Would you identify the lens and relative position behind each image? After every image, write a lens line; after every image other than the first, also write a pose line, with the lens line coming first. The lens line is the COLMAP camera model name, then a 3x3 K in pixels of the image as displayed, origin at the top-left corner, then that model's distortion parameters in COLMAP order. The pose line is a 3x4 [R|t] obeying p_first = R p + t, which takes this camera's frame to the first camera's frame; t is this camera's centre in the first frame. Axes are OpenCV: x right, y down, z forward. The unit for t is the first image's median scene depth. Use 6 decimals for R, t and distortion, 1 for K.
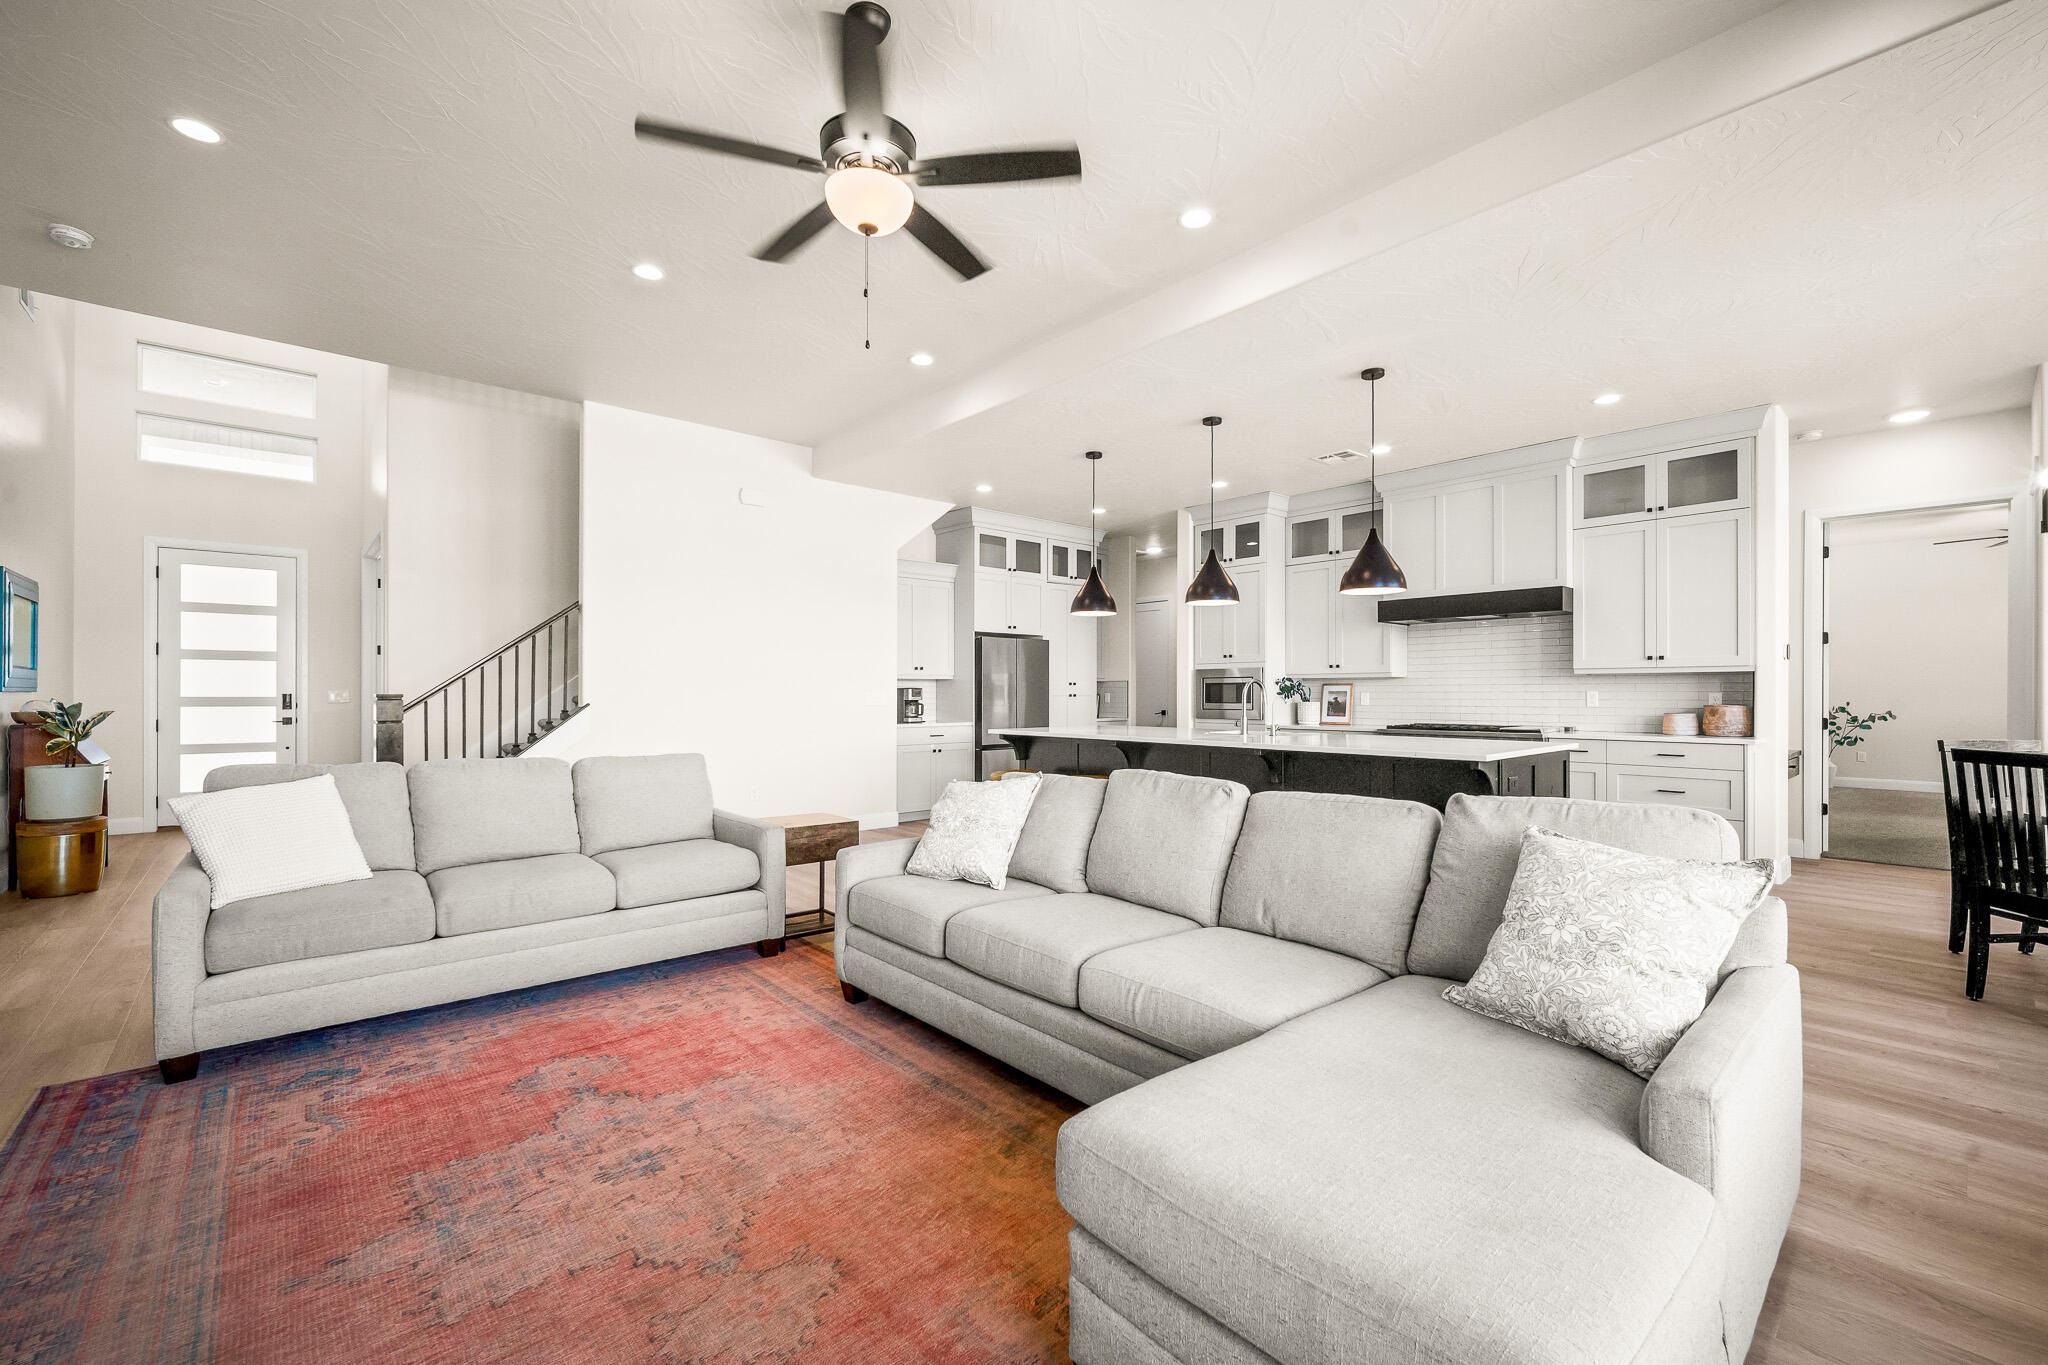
lens RADIAL K [[833.7, 0, 991.2], [0, 833.7, 689.8], [0, 0, 1]] dist [-0.003459, 0.001489]
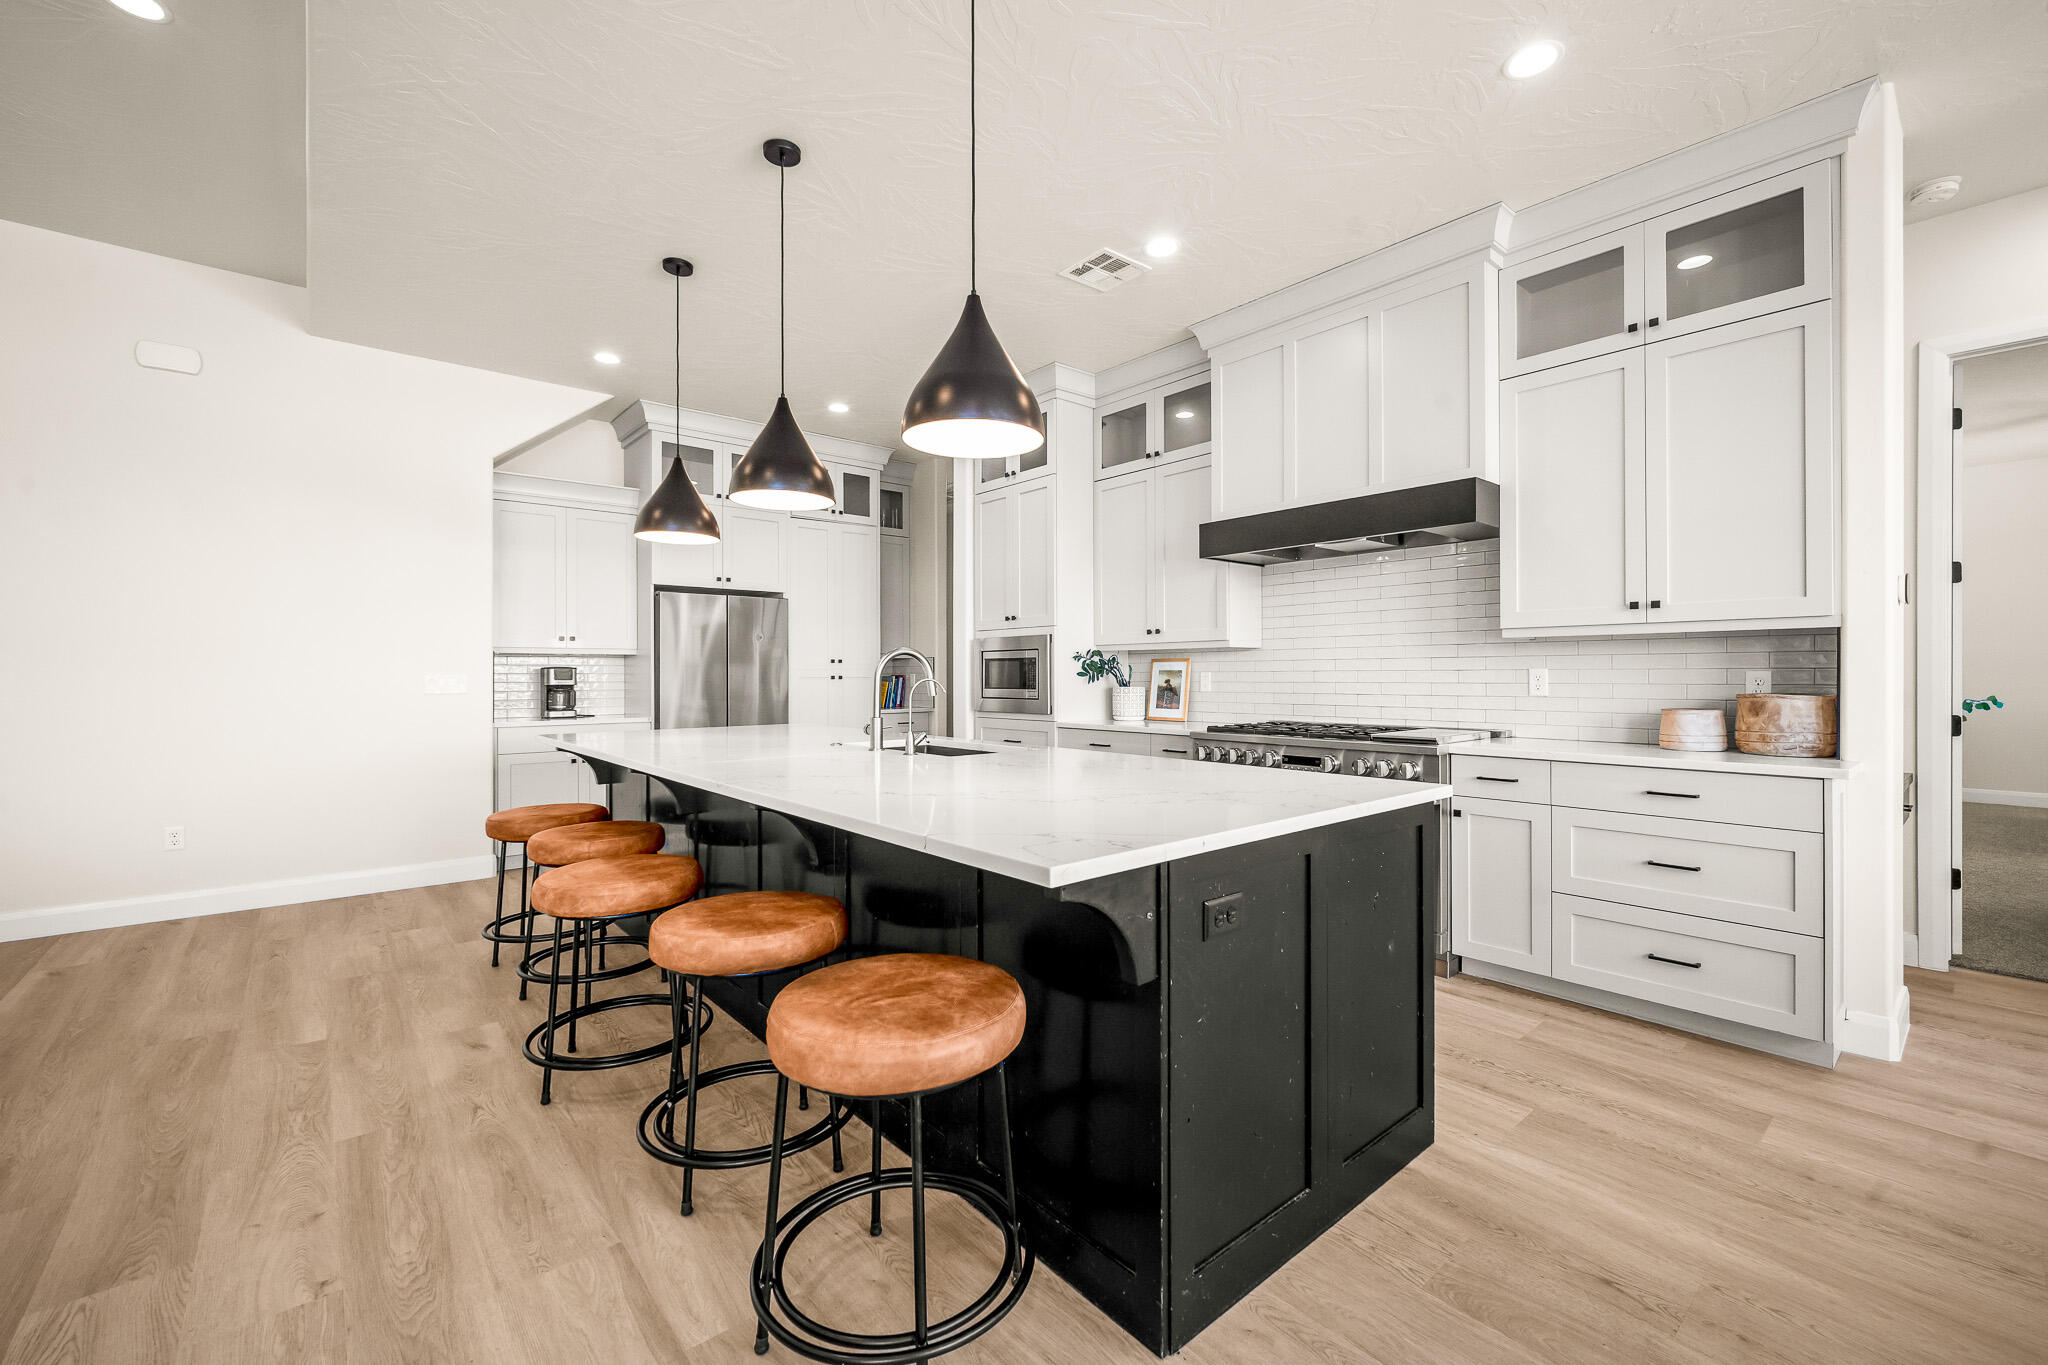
lens RADIAL K [[833.7, 0, 998.0], [0, 833.7, 671.7], [0, 0, 1]] dist [-0.003459, 0.001489]
pose [[0.999890, -0.002397, -0.014652, 0.370757], [0.002398, 0.999997, 0.000094, 0.002878], [0.014652, -0.000129, 0.999893, 0.436572]]
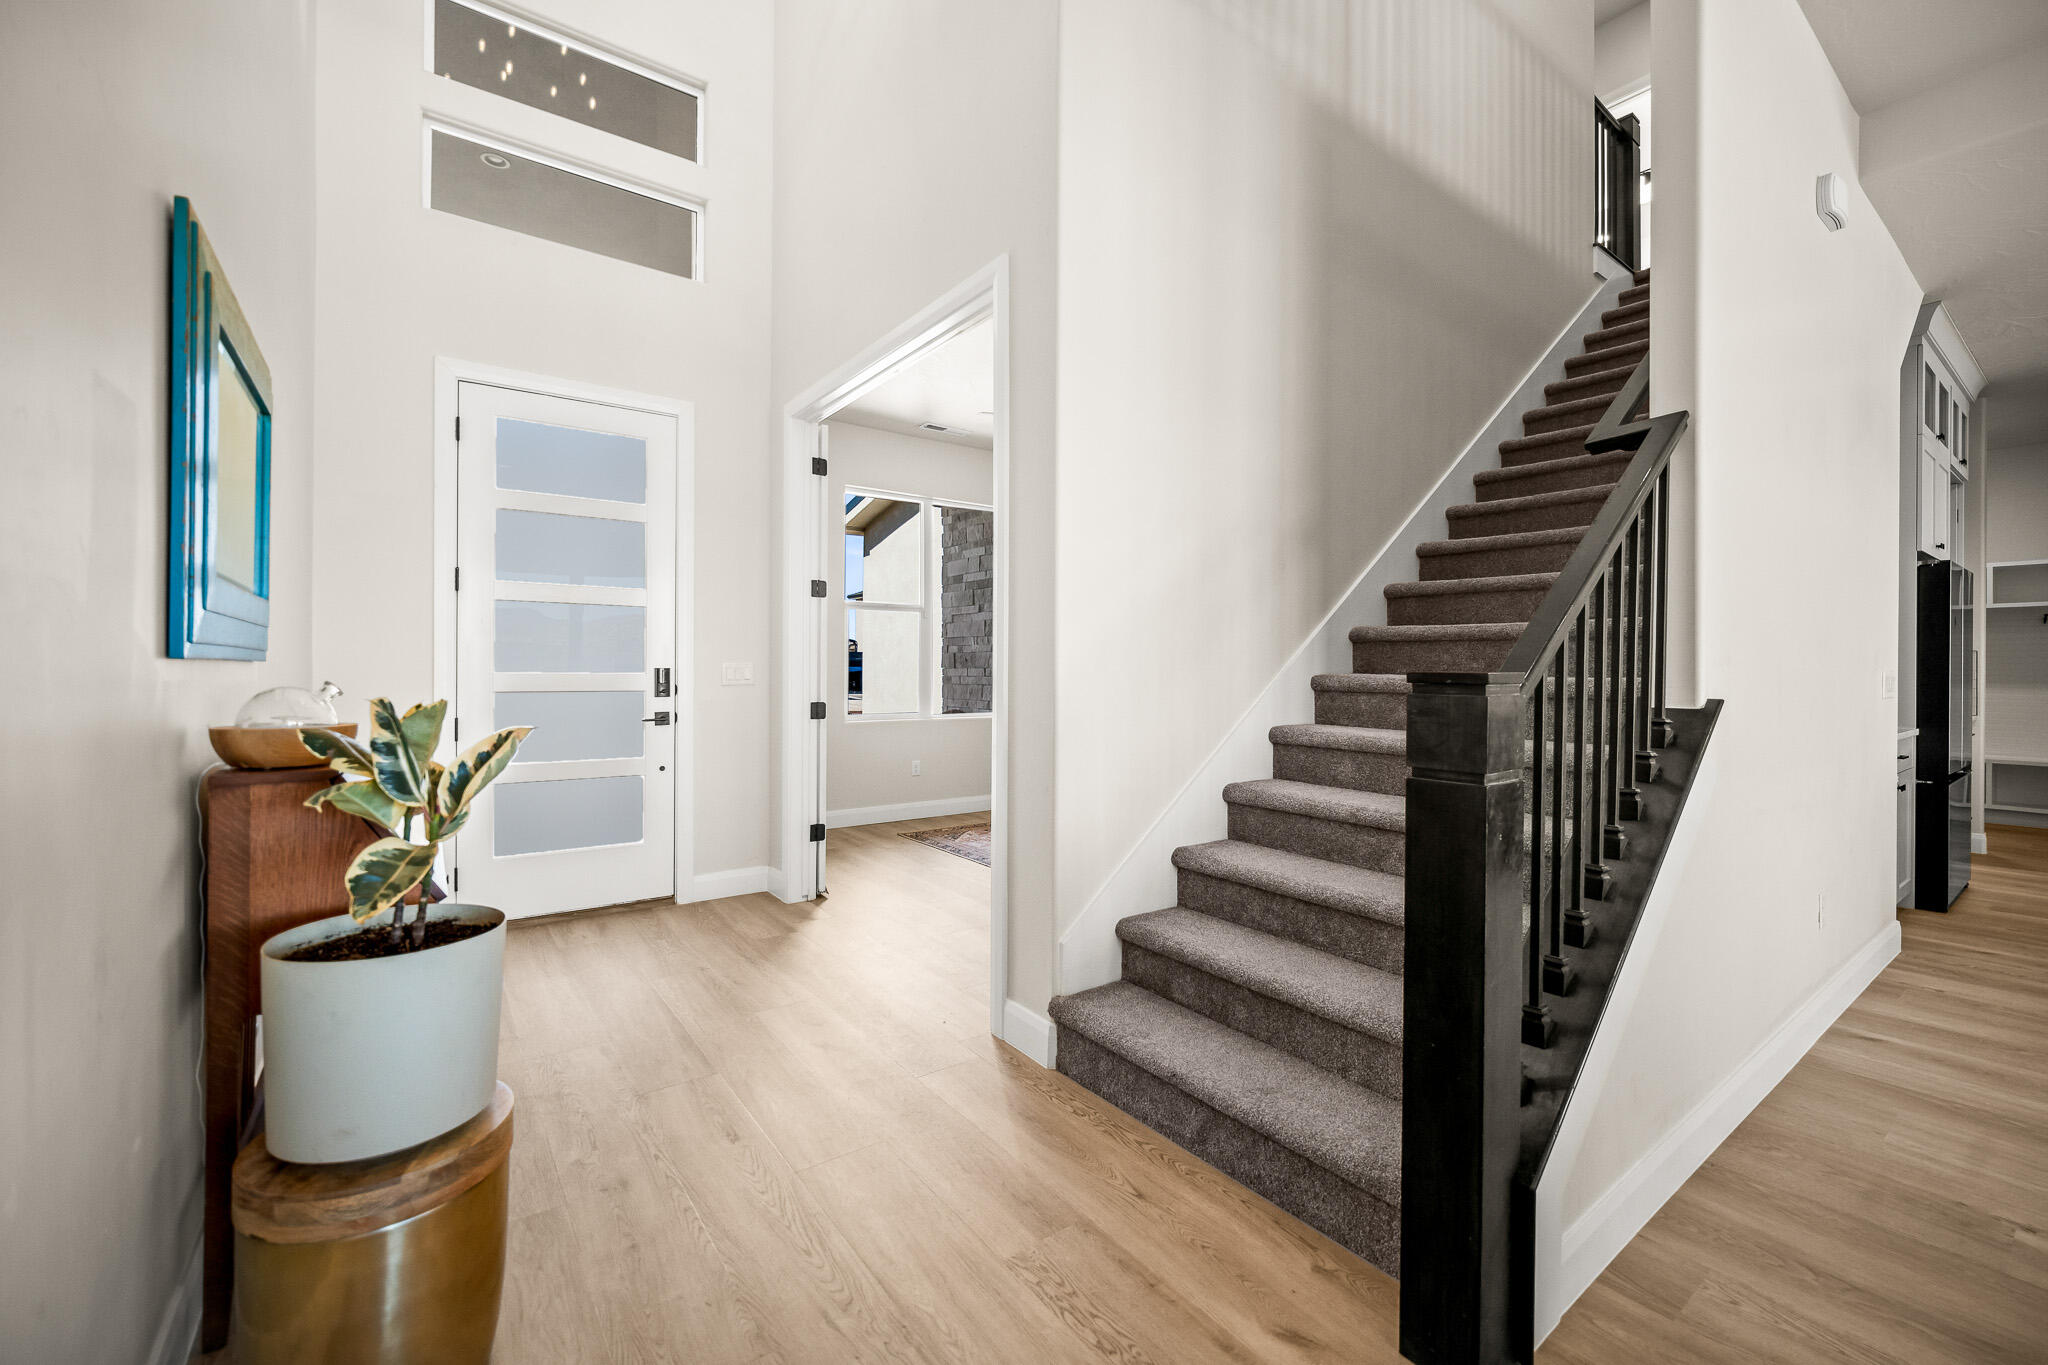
lens RADIAL K [[833.7, 0, 1018.7], [0, 833.7, 672.8], [0, 0, 1]] dist [-0.003459, 0.001489]
pose [[0.997507, 0.005713, -0.070339, -0.729412], [-0.004998, 0.999934, 0.010329, 0.001901], [0.070393, -0.009952, 0.997470, 0.607851]]
